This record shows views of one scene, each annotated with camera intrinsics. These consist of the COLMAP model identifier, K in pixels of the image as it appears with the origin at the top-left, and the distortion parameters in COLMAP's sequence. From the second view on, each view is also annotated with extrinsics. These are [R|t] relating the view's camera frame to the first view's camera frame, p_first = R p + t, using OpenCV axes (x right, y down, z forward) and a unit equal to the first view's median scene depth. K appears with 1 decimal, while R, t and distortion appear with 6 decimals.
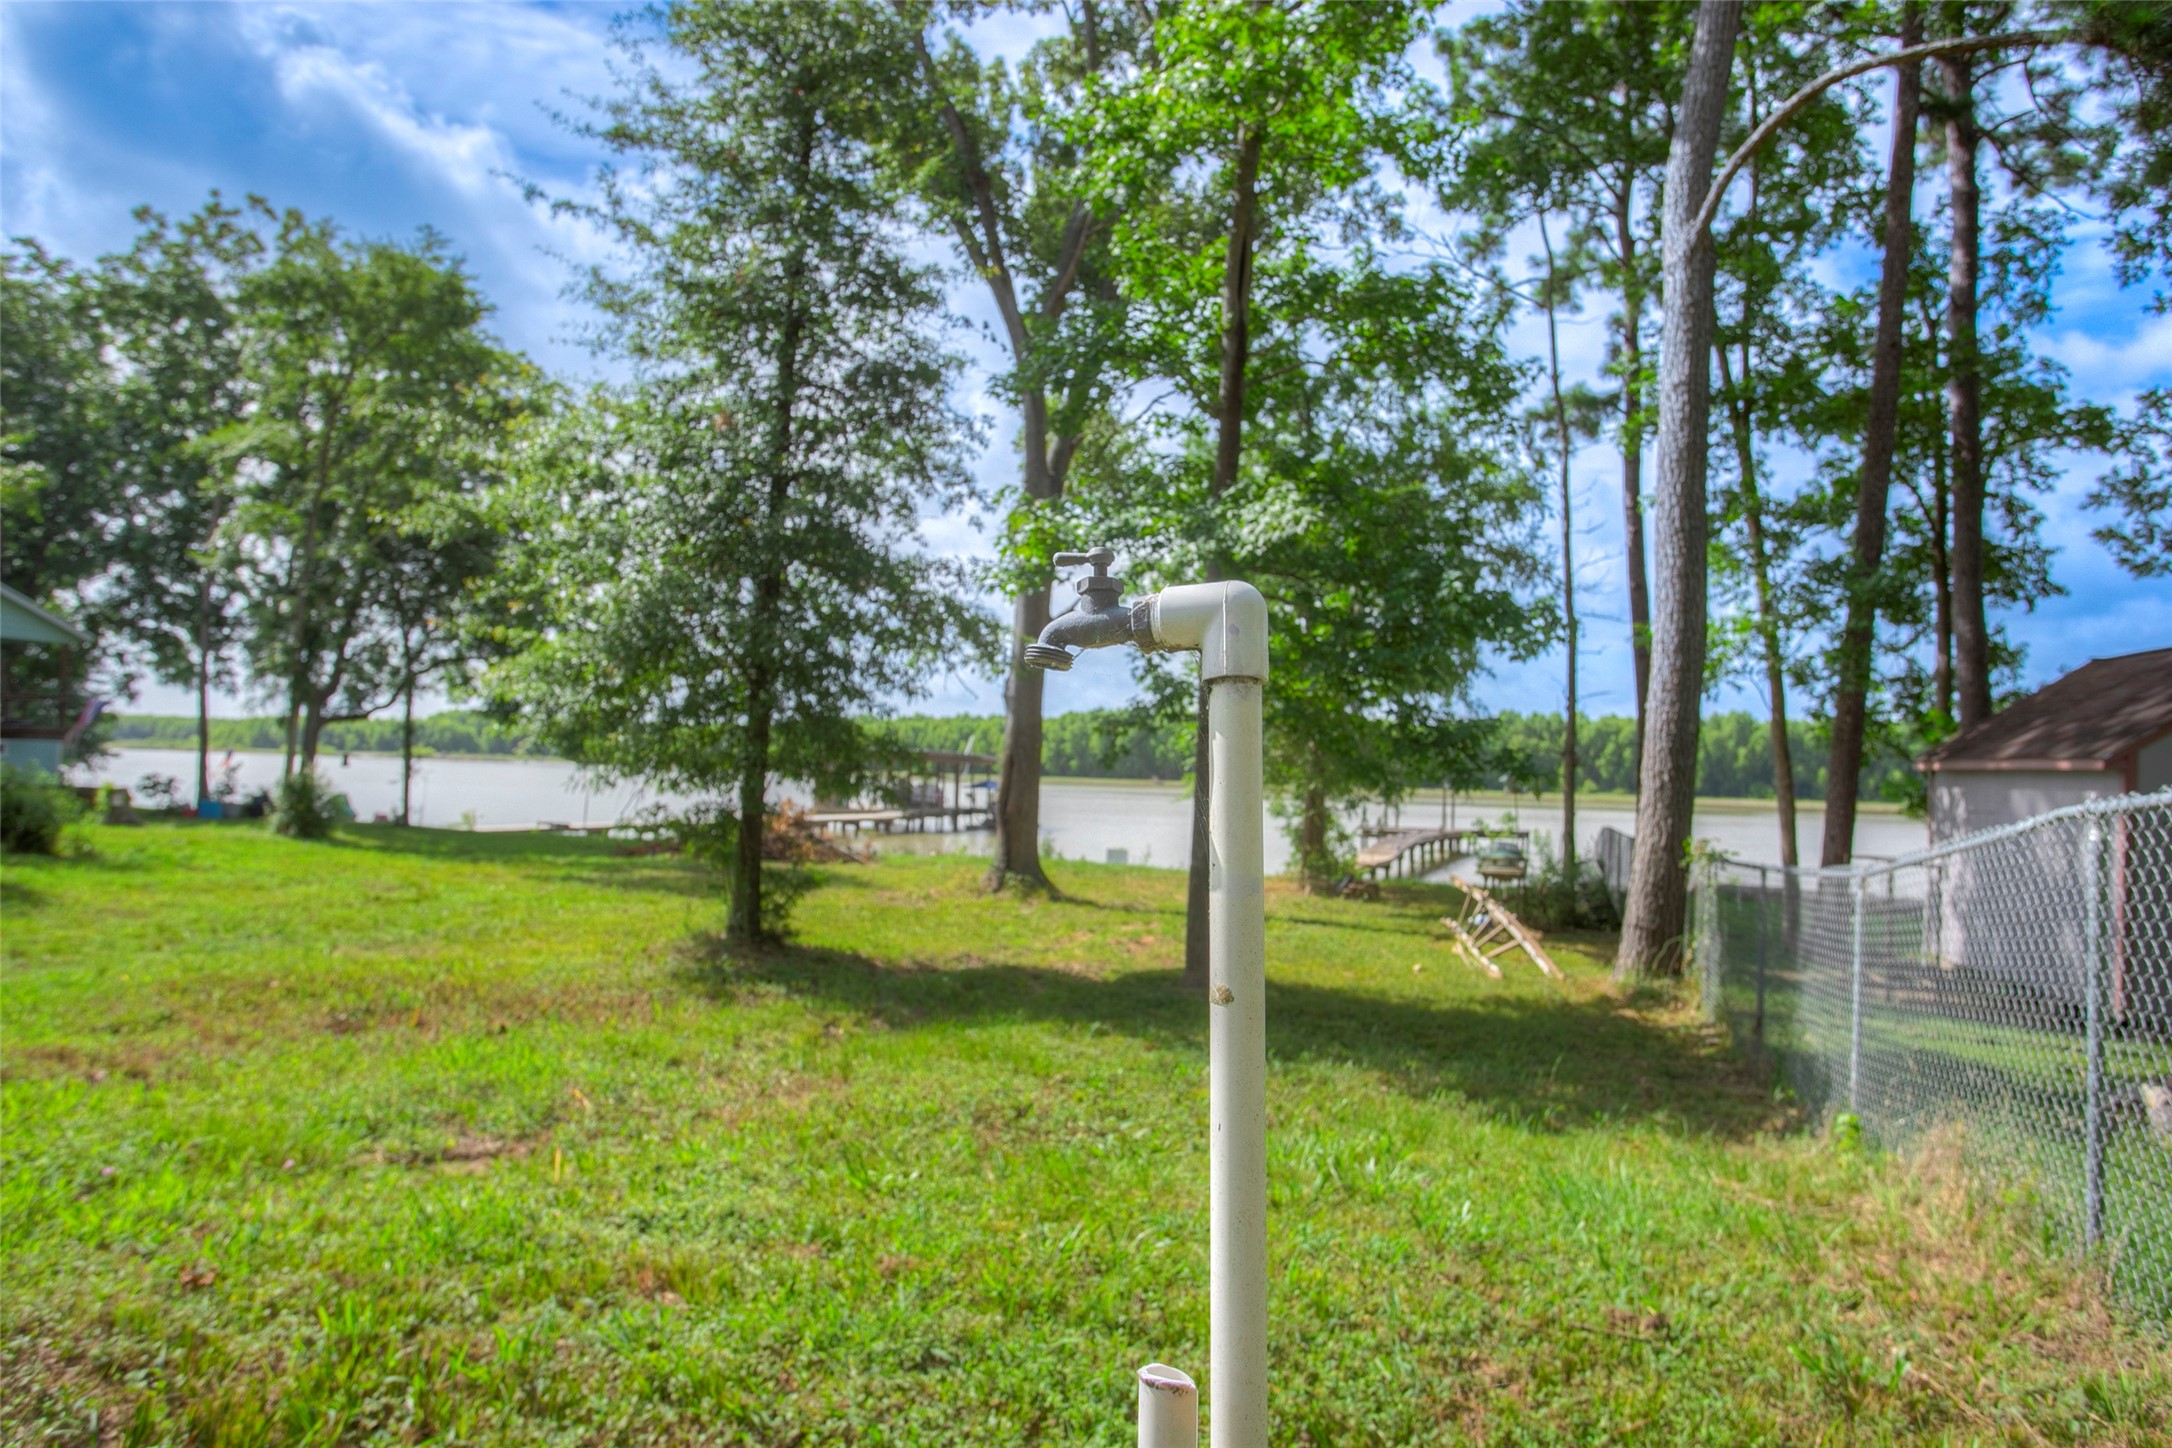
lens RADIAL K [[1415.9, 0, 1086.0], [0, 1415.9, 724.0], [0, 0, 1]] dist [0.001120, -0.000383]
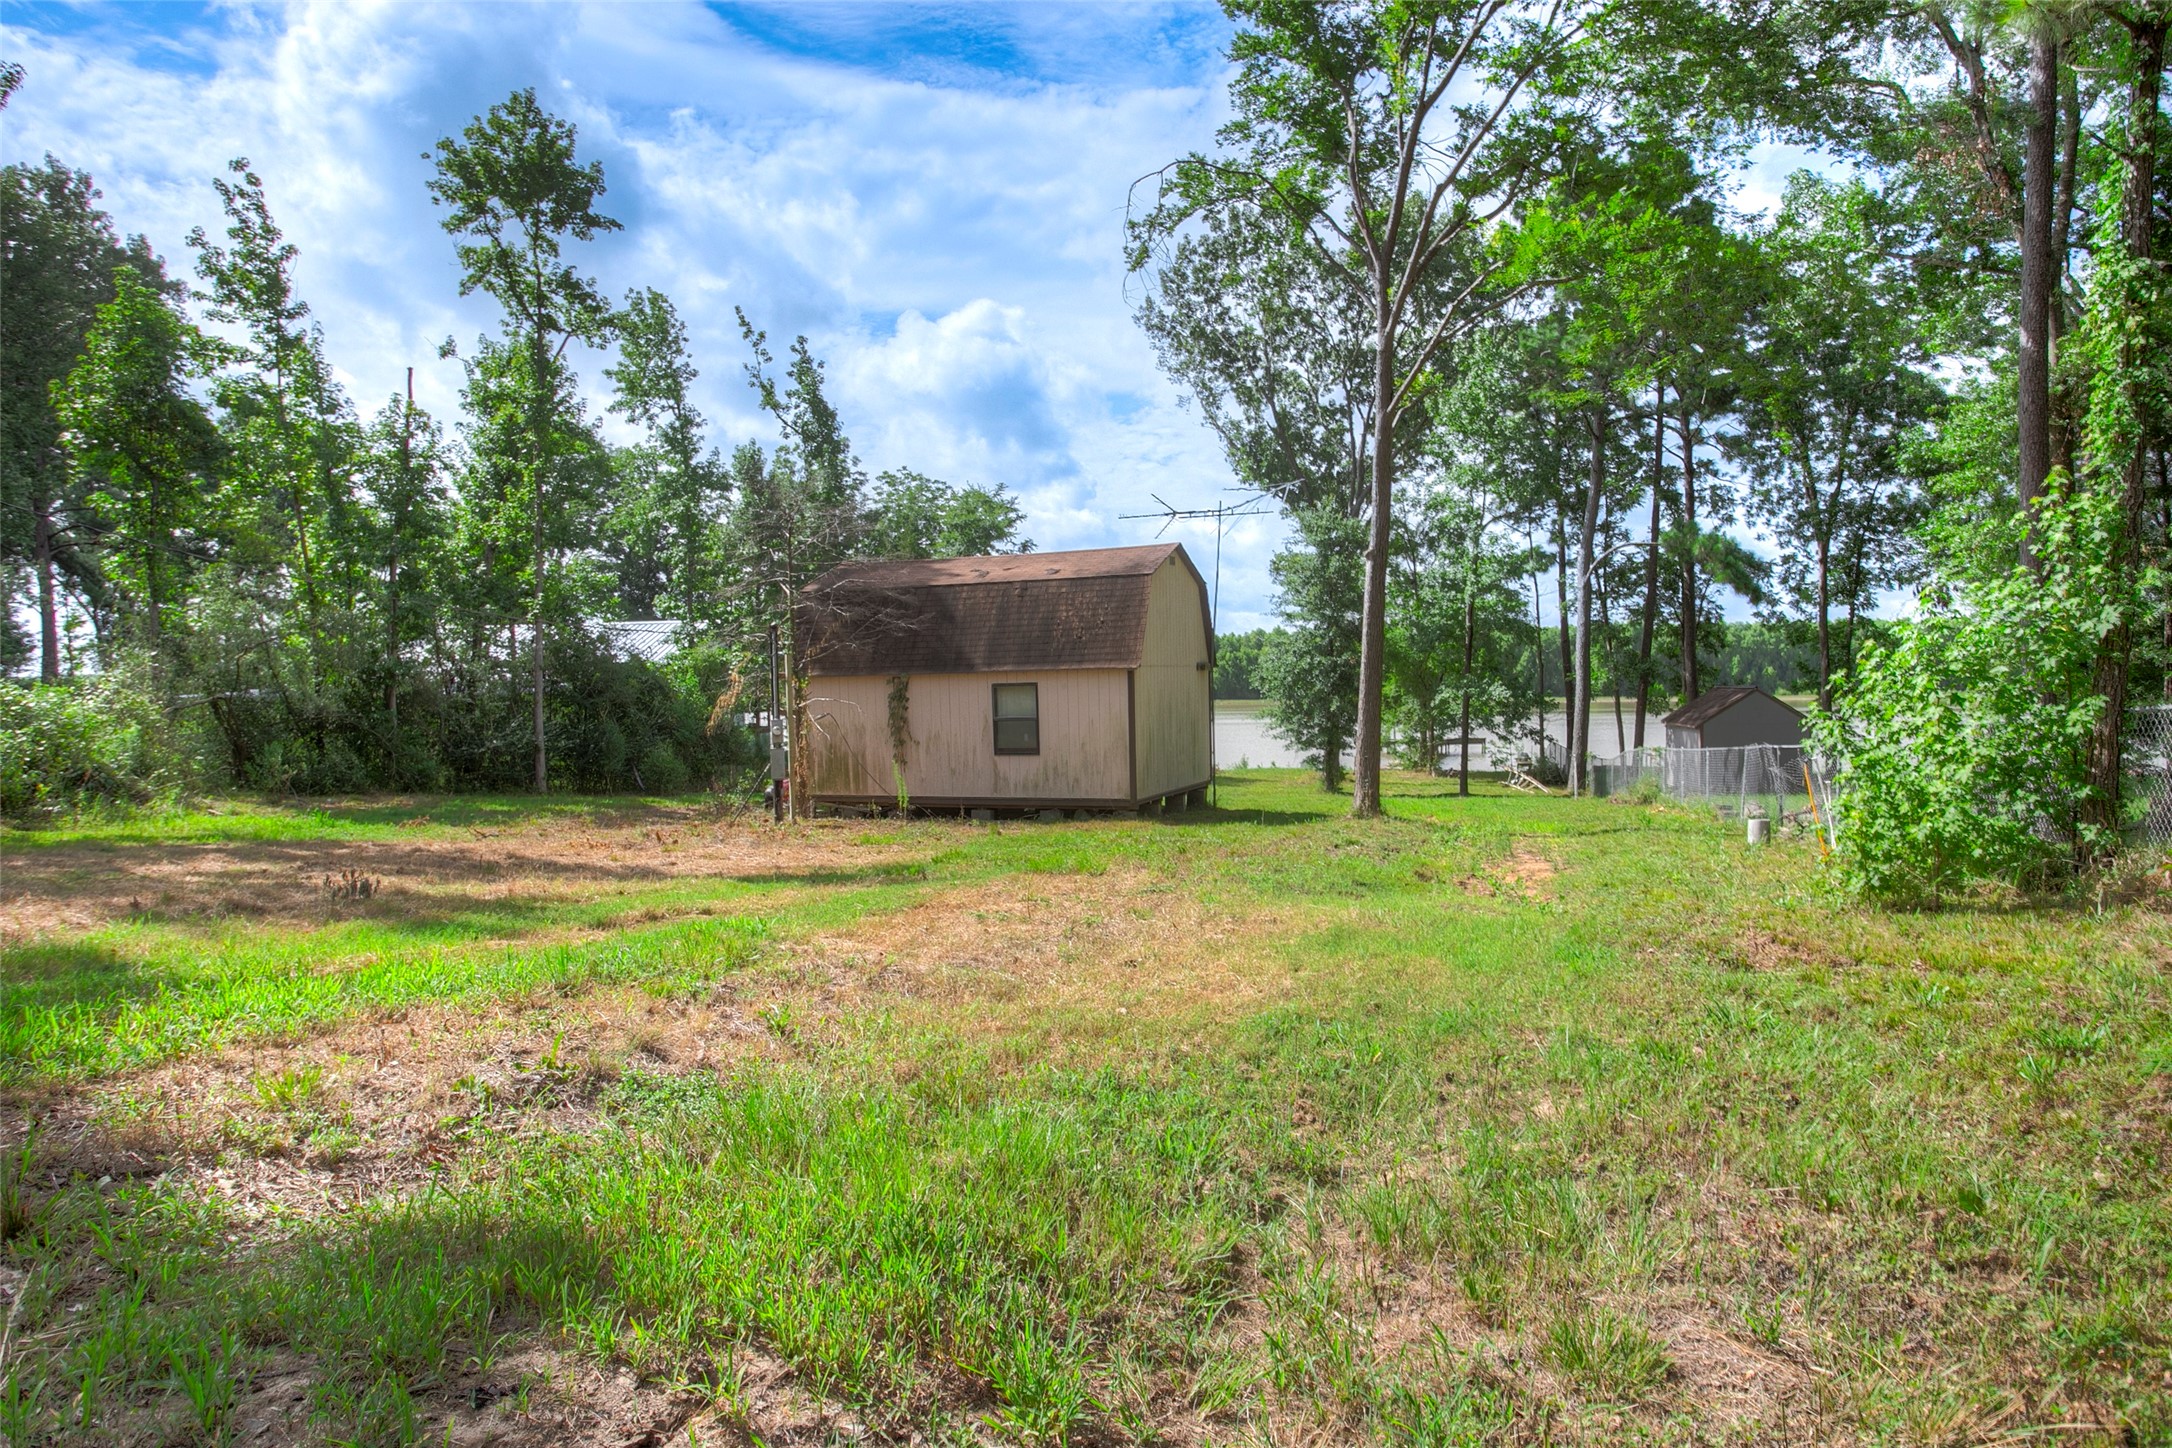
lens RADIAL K [[1415.9, 0, 1086.0], [0, 1415.9, 724.0], [0, 0, 1]] dist [0.001120, -0.000383]
pose [[0.998158, -0.020738, 0.057005, -0.584487], [0.015930, 0.996377, 0.083542, -0.178051], [-0.058531, -0.082480, 0.994872, -1.411944]]
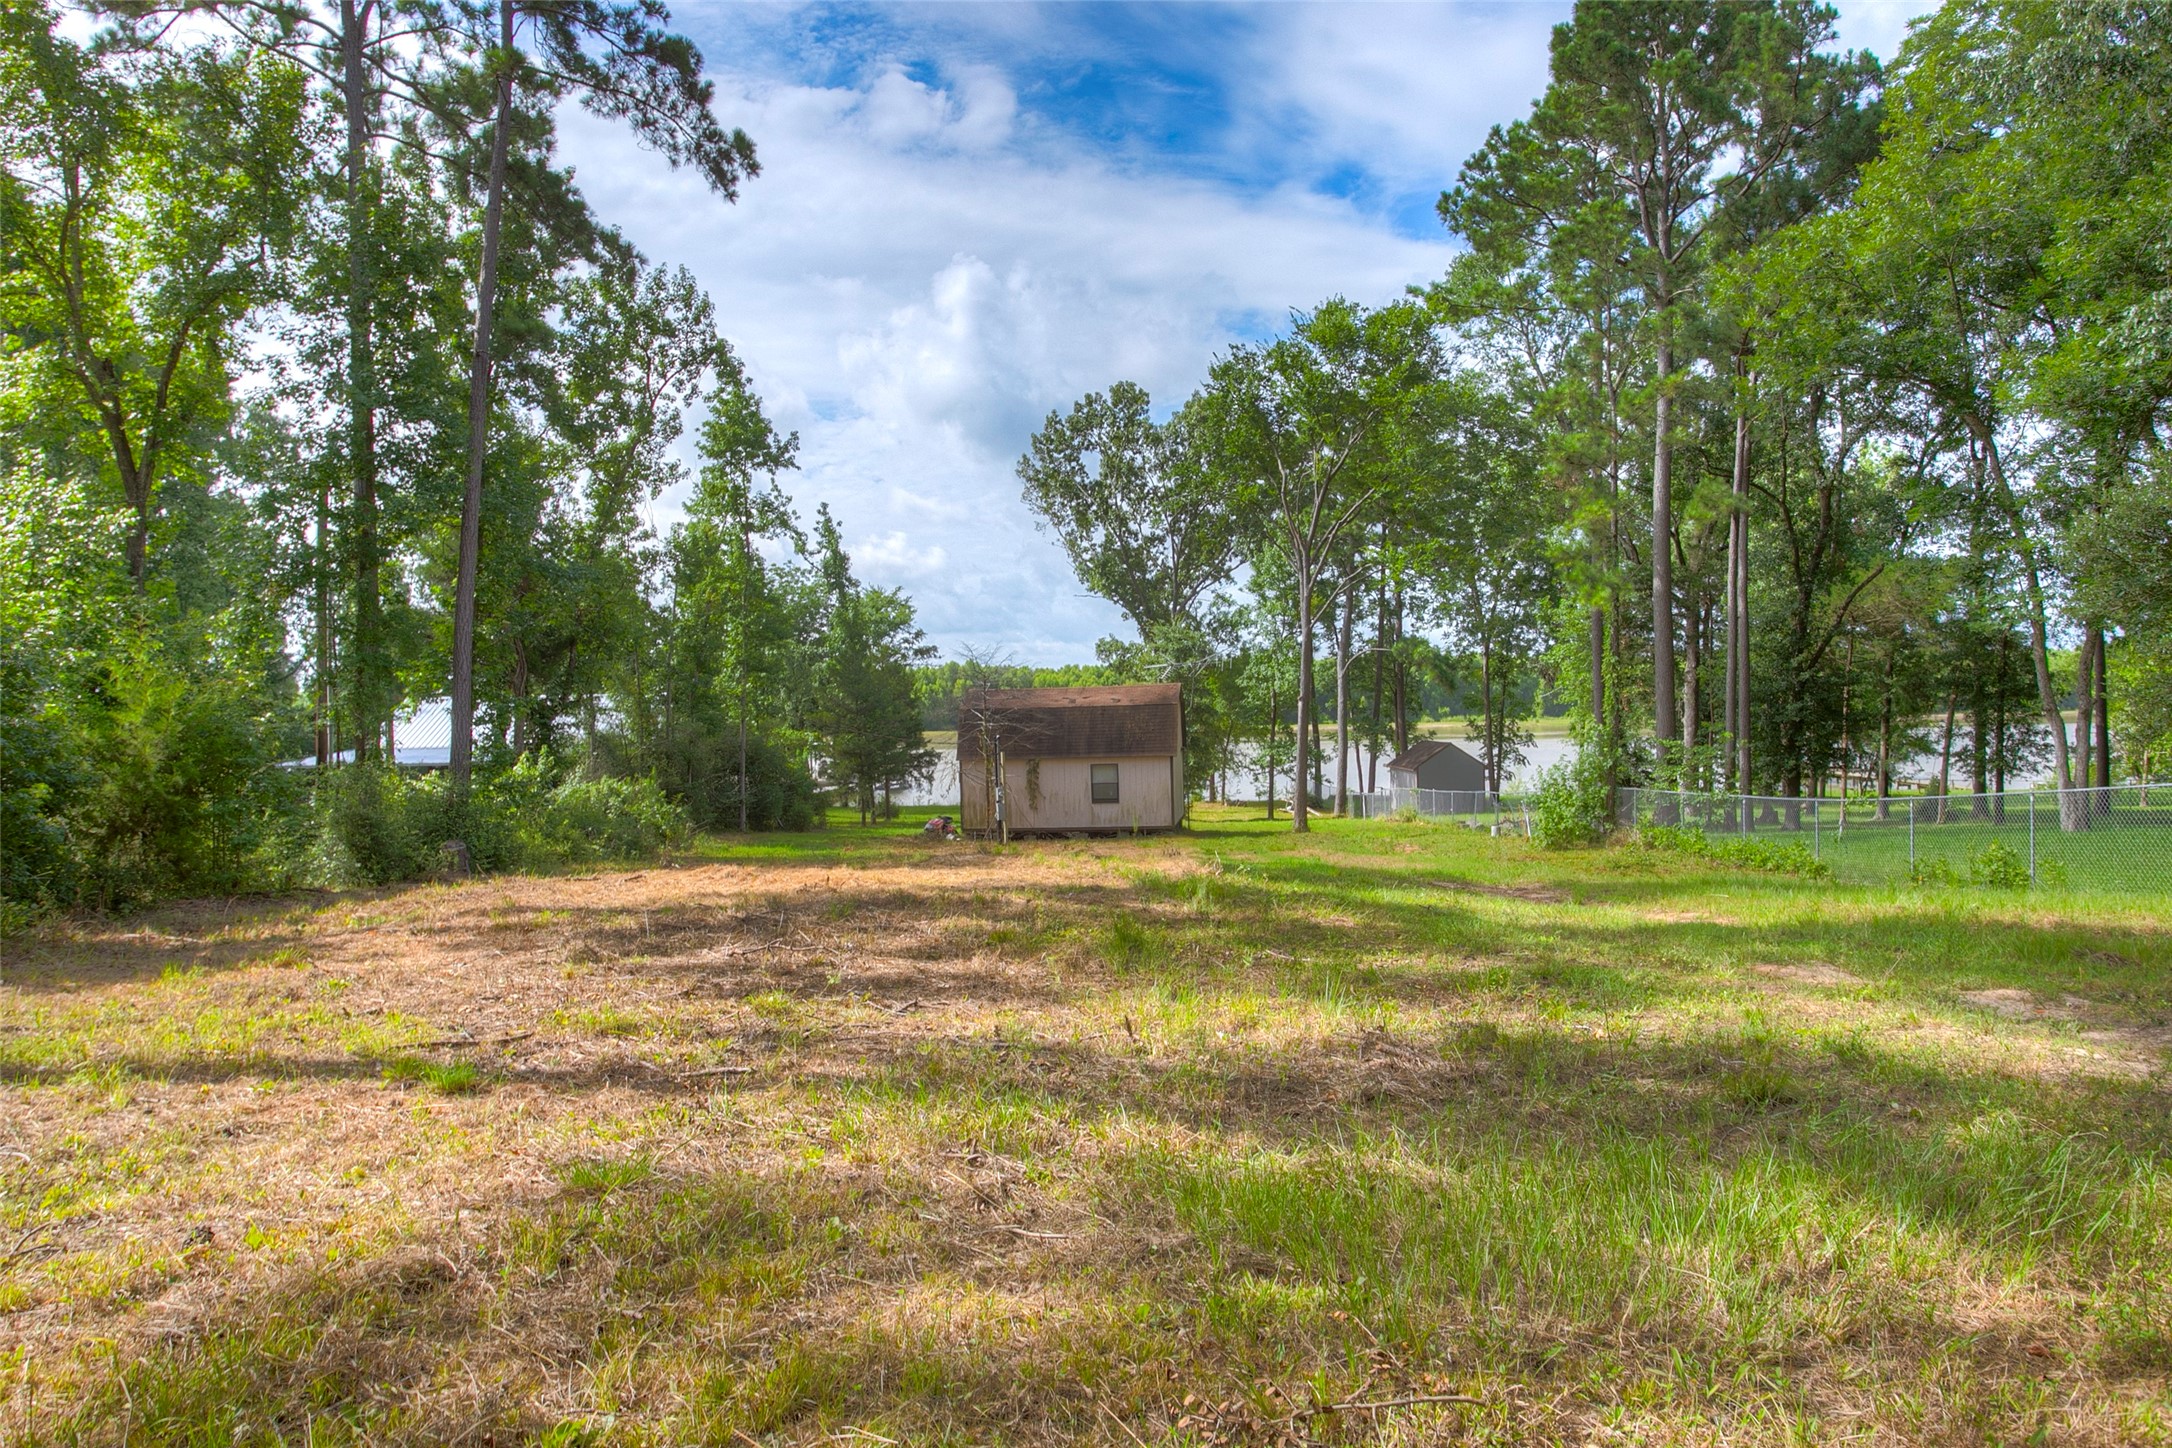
lens RADIAL K [[1415.9, 0, 1086.0], [0, 1415.9, 724.0], [0, 0, 1]] dist [0.001120, -0.000383]
pose [[0.960853, -0.028080, 0.275632, -1.150454], [0.010324, 0.997789, 0.065660, -0.305802], [-0.276866, -0.060244, 0.959018, -2.219527]]
